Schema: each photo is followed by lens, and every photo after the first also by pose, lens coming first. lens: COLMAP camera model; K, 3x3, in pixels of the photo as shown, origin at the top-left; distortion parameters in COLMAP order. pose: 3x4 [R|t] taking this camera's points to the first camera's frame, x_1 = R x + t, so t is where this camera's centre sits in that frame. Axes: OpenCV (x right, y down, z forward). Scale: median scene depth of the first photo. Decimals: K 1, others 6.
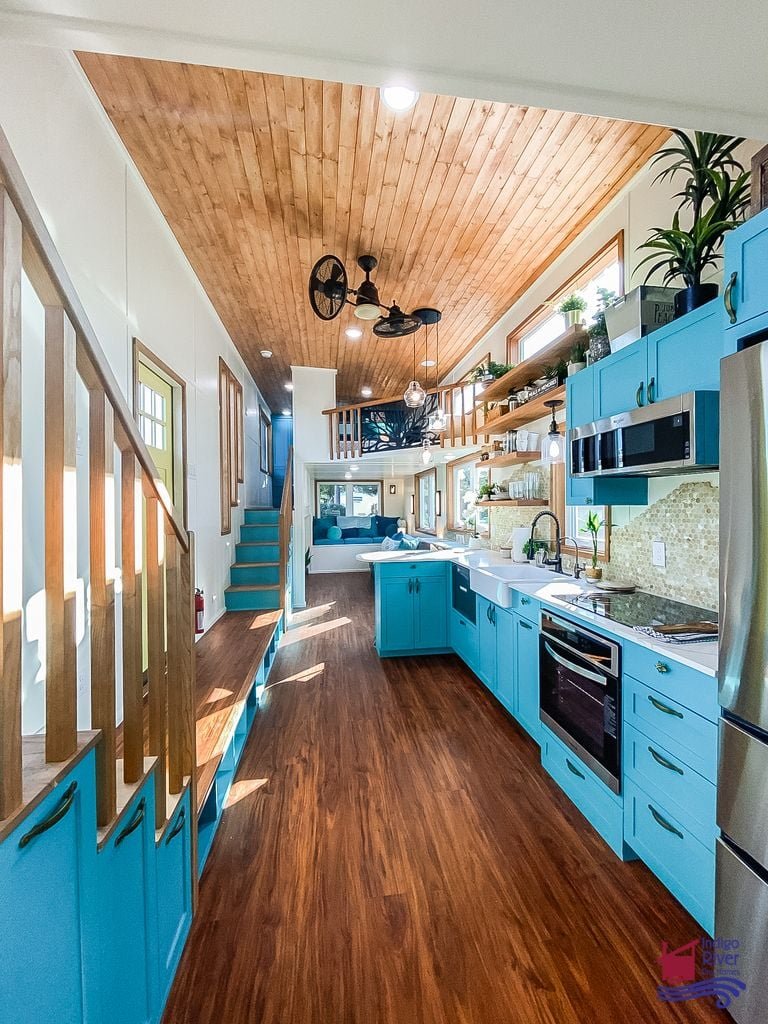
lens RADIAL K [[416.4, 0, 384.0], [0, 416.4, 512.0], [0, 0, 1]] dist [-0.000694, -0.000254]
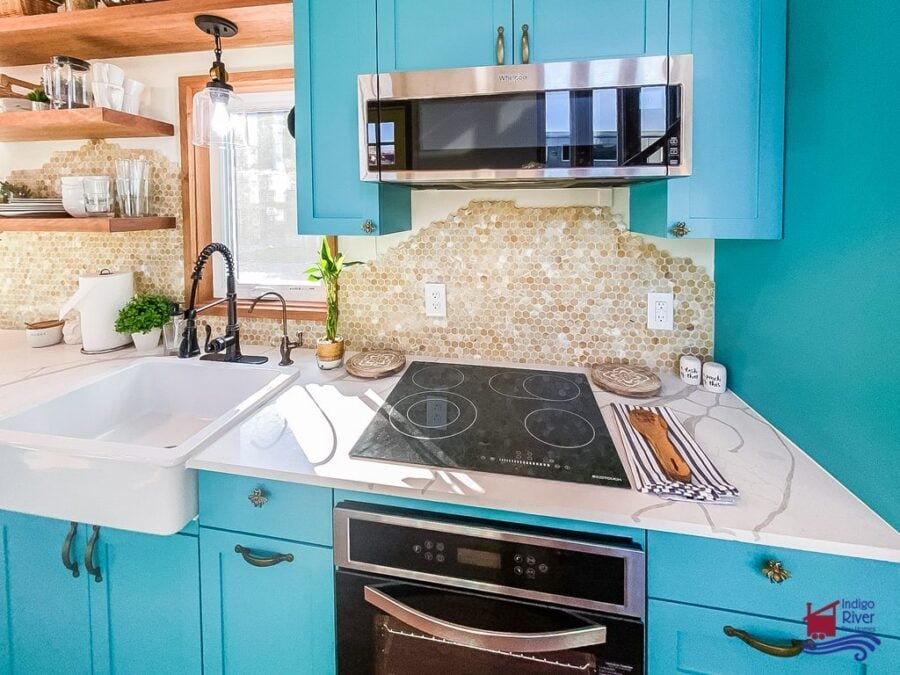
lens RADIAL K [[368.8, 0, 449.4], [0, 368.8, 225.0], [0, 0, 1]] dist [0.003481, -0.000340]
pose [[0.295367, -0.028266, 0.954966, 0.081400], [0.012120, 0.999593, 0.025838, -0.040786], [-0.955307, 0.003943, 0.295590, 0.794469]]
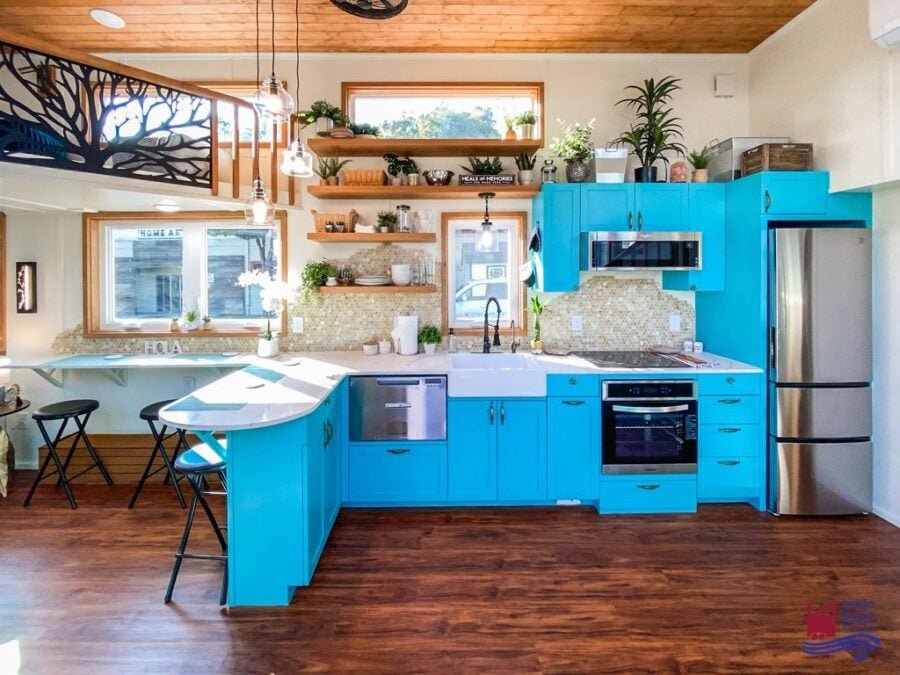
lens RADIAL K [[389.5, 0, 430.6], [0, 389.5, 281.7], [0, 0, 1]] dist [0.000770, -0.000679]
pose [[0.135072, -0.004735, 0.990824, -0.782177], [0.018724, 0.999822, 0.002226, -0.059055], [-0.990659, 0.018251, 0.135137, 1.325018]]
